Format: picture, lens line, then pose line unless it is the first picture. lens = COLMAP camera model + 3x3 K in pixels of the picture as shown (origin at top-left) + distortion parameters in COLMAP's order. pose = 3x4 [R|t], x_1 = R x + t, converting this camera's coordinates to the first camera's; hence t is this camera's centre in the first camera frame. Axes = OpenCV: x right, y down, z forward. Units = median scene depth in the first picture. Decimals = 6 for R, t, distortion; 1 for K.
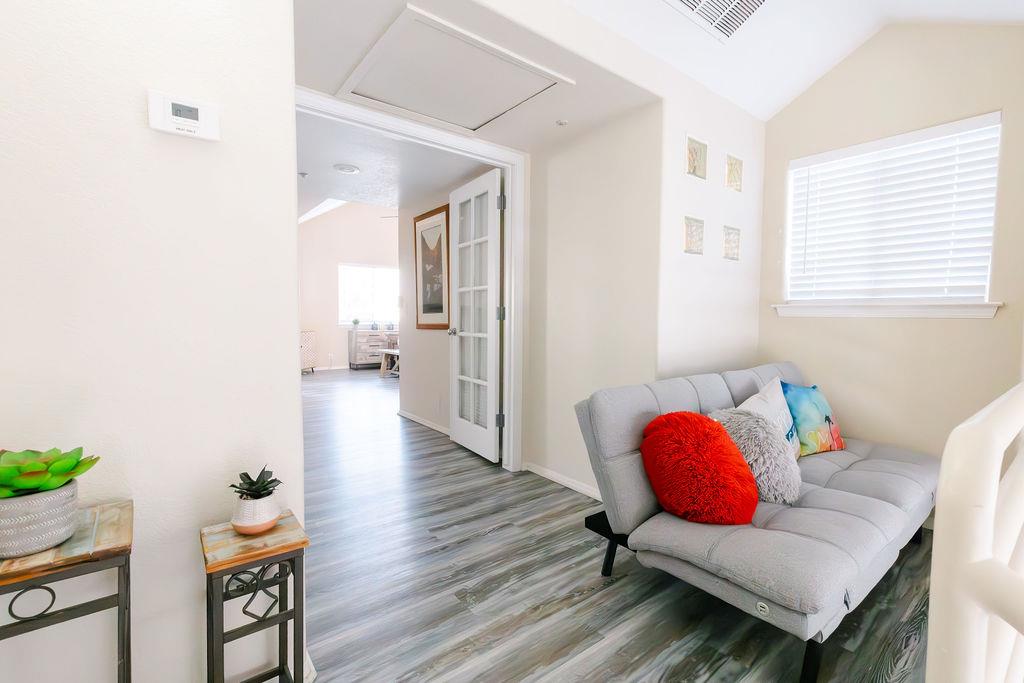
lens RADIAL K [[463.7, 0, 511.4], [0, 463.7, 341.5], [0, 0, 1]] dist [0.015226, -0.000741]
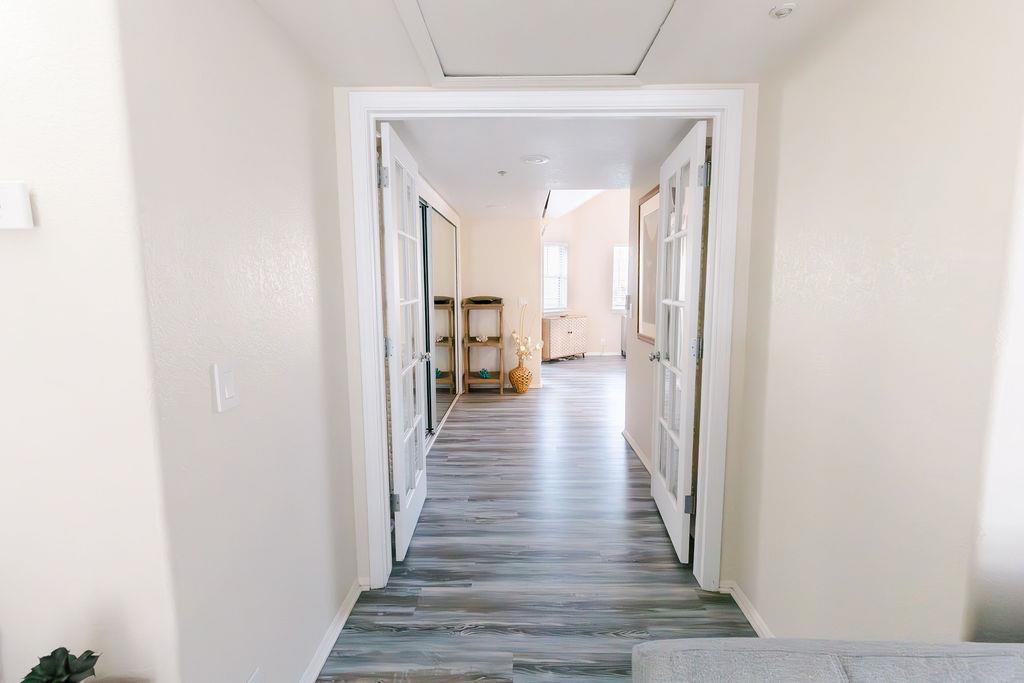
lens RADIAL K [[463.7, 0, 513.5], [0, 463.7, 338.3], [0, 0, 1]] dist [0.015226, -0.000741]
pose [[0.777922, 0.062061, -0.625289, 0.185405], [-0.017001, 0.996825, 0.077785, -0.122512], [0.628131, -0.049880, 0.776507, 0.330612]]
